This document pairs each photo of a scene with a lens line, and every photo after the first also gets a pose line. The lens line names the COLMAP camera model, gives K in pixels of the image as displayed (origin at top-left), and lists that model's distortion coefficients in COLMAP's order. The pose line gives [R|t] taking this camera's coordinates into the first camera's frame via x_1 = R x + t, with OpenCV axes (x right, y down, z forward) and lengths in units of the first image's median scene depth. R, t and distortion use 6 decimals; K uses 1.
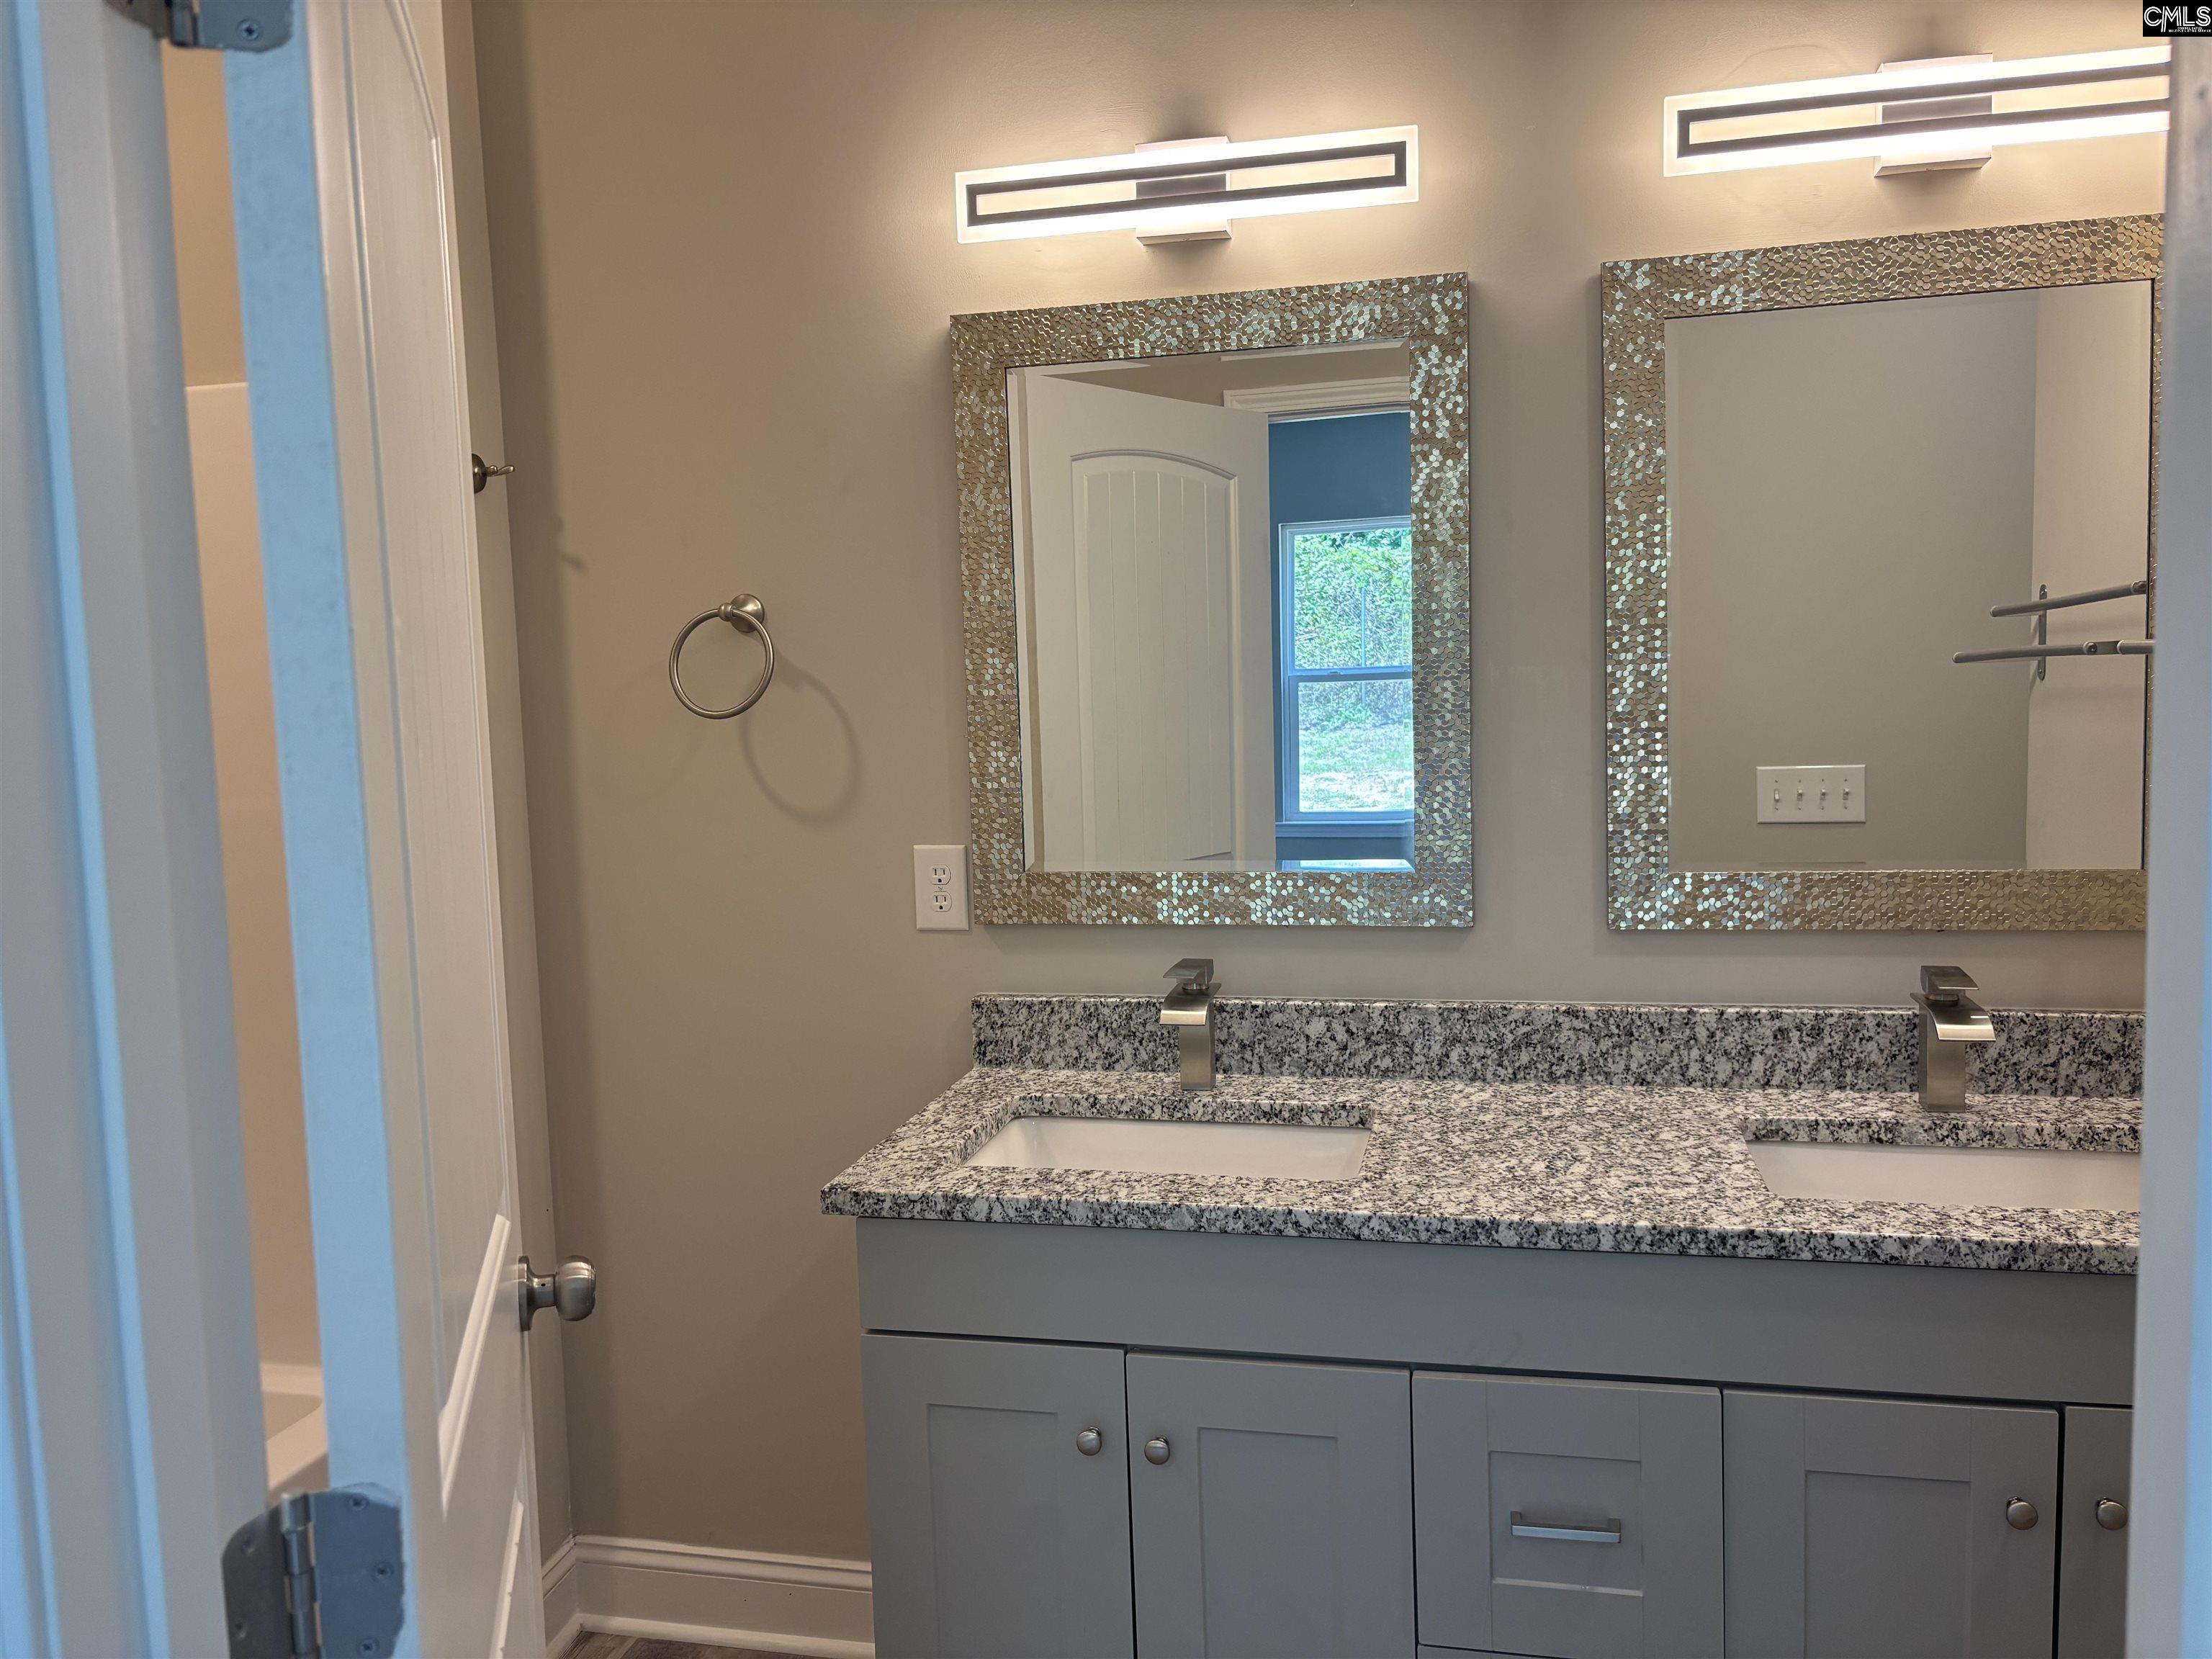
lens RADIAL K [[1679.9, 0, 1092.3], [0, 1679.9, 817.8], [0, 0, 1]] dist [0.036028, -0.045606]
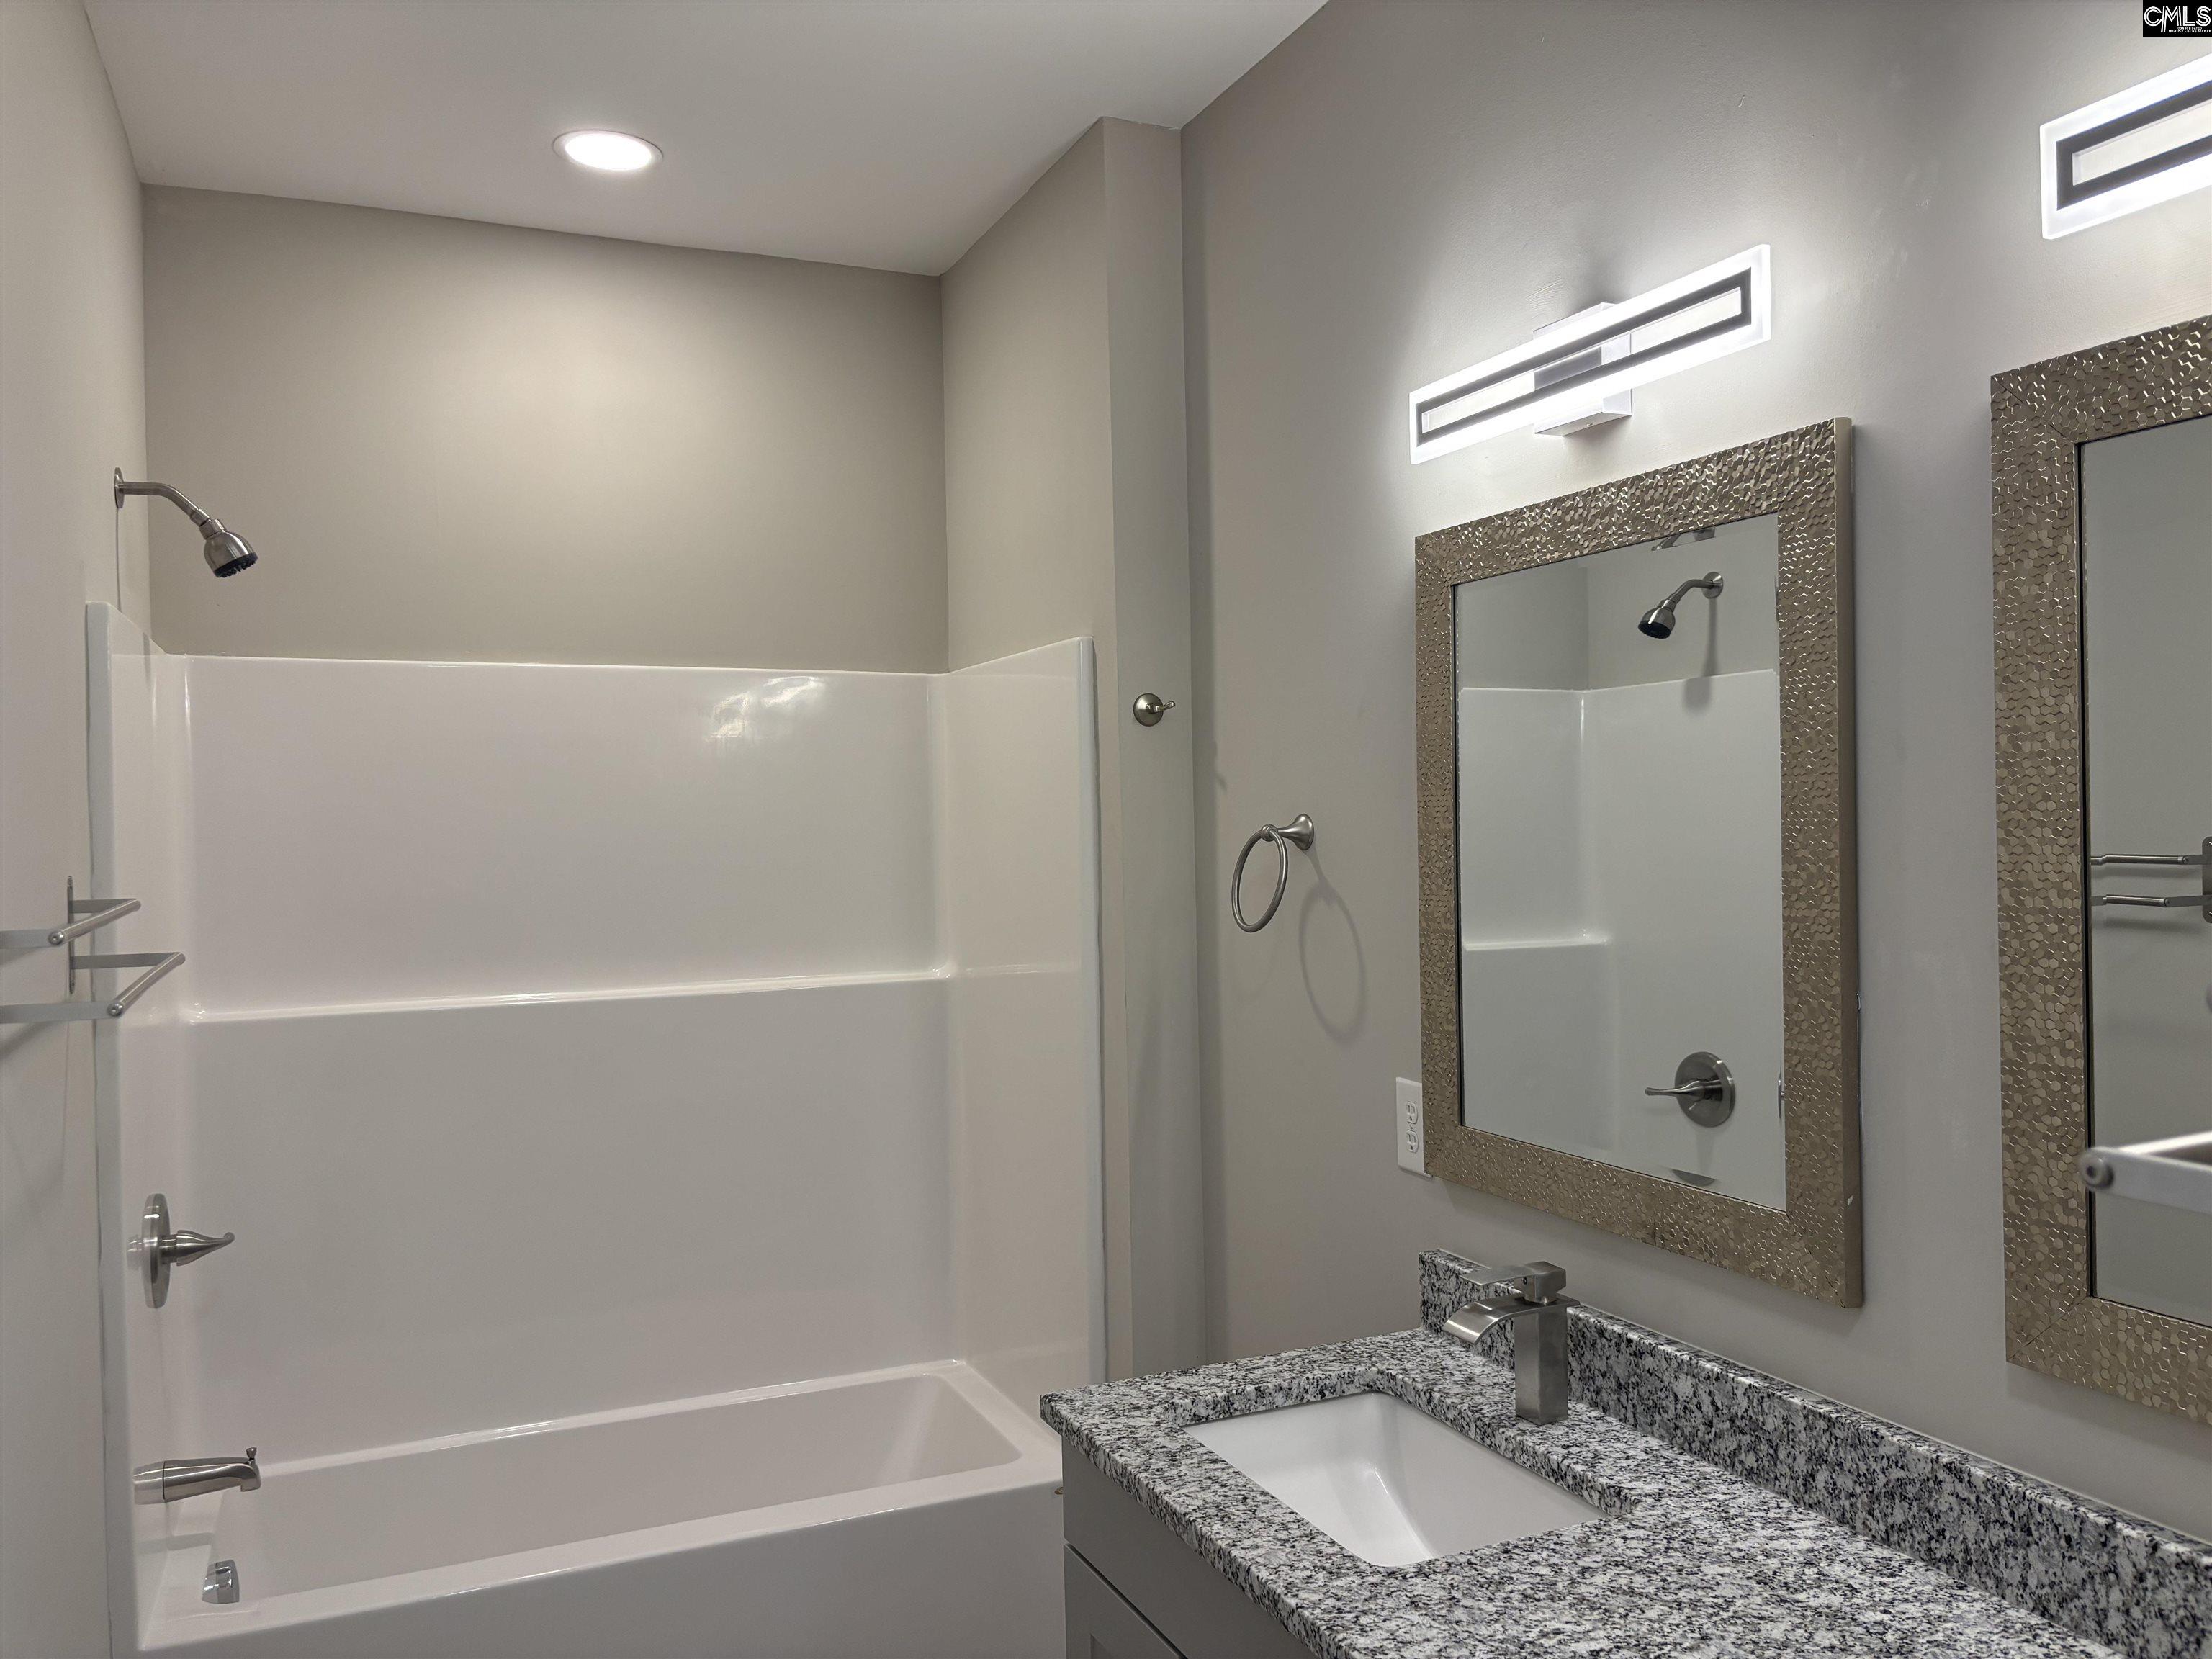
lens RADIAL K [[1679.9, 0, 1097.4], [0, 1679.9, 841.7], [0, 0, 1]] dist [0.036028, -0.045606]
pose [[0.606366, 0.028847, -0.794662, 0.608775], [-0.066084, 0.997713, -0.014208, -0.104115], [0.792435, 0.061129, 0.606886, 0.298946]]
